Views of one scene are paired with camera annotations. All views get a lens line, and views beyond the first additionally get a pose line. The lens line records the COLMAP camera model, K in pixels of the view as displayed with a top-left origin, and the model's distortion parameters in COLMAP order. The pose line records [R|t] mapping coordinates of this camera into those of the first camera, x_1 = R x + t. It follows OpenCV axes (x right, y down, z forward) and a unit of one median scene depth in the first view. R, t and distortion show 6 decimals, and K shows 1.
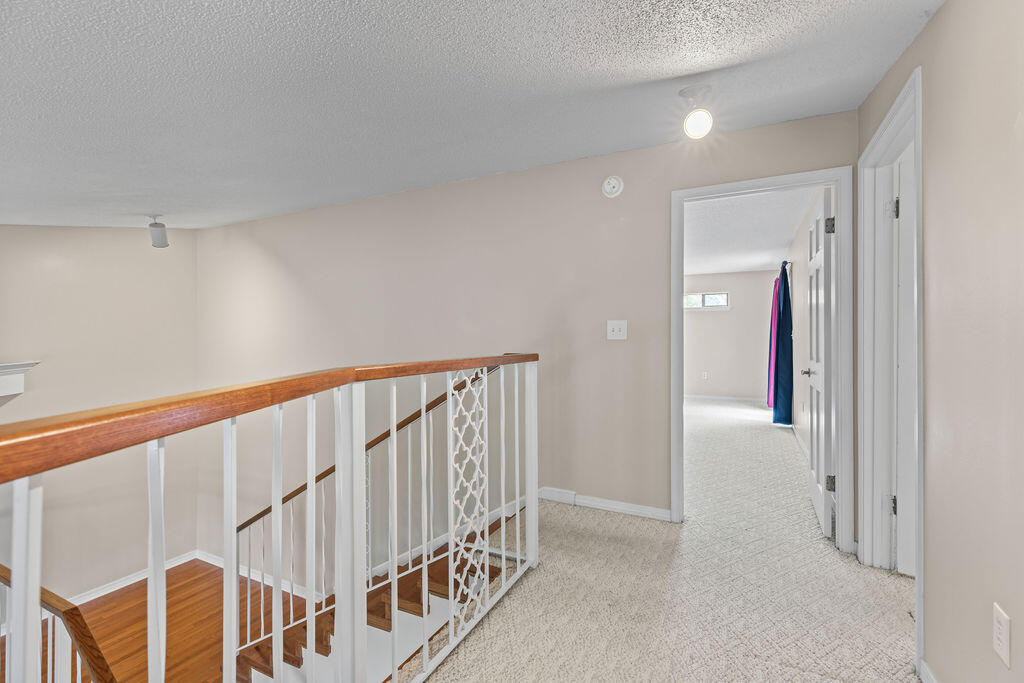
lens RADIAL K [[457.0, 0, 513.9], [0, 457.0, 338.0], [0, 0, 1]] dist [0.003223, 0.000521]
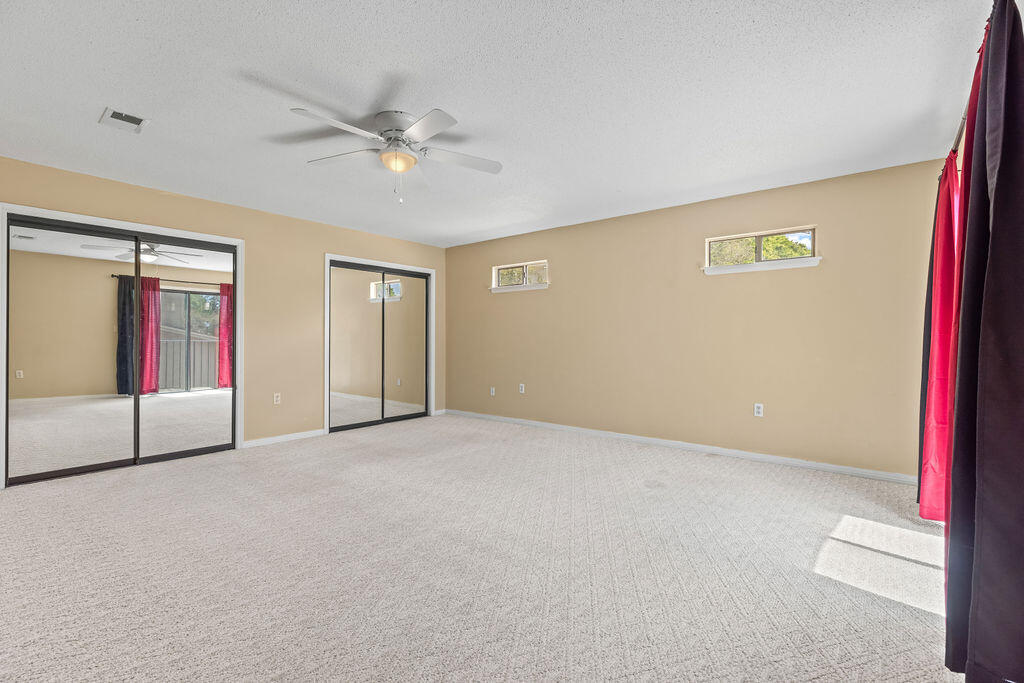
lens RADIAL K [[461.3, 0, 512.0], [0, 461.3, 341.5], [0, 0, 1]] dist [0.006128, -0.000441]
pose [[0.976360, 0.007124, -0.216032, 0.325253], [-0.005062, 0.999936, 0.010099, 0.009328], [0.216090, -0.008767, 0.976334, 0.582383]]
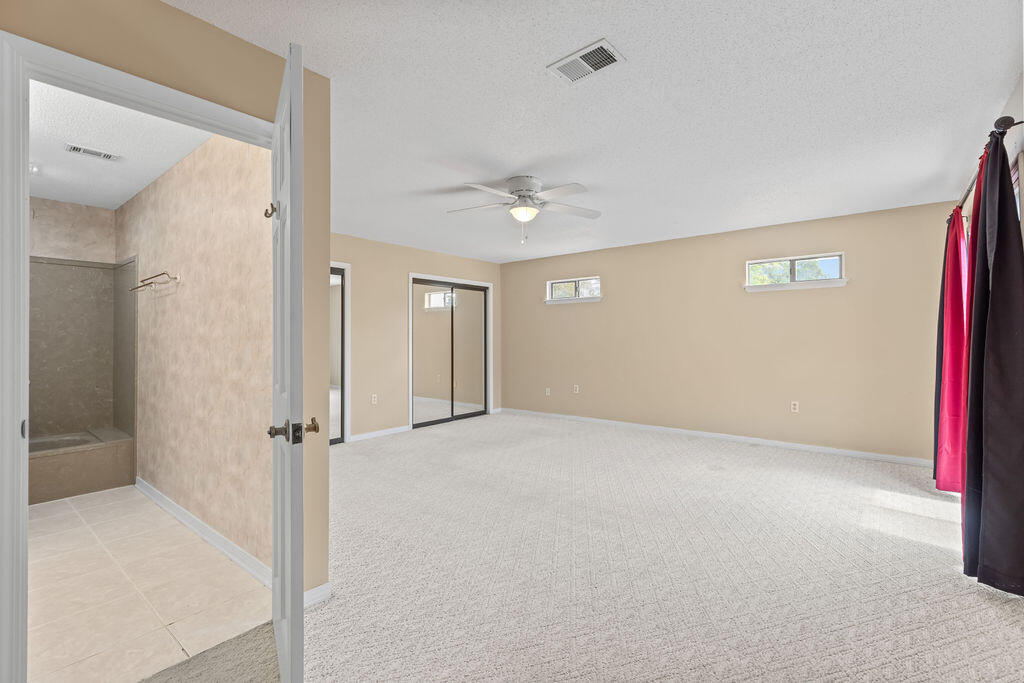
lens RADIAL K [[457.0, 0, 513.9], [0, 457.0, 338.0], [0, 0, 1]] dist [0.003223, 0.000521]
pose [[0.976192, 0.000105, -0.216909, 0.245902], [0.000535, 0.999996, 0.002895, -0.004186], [0.216908, -0.002942, 0.976188, 0.464586]]
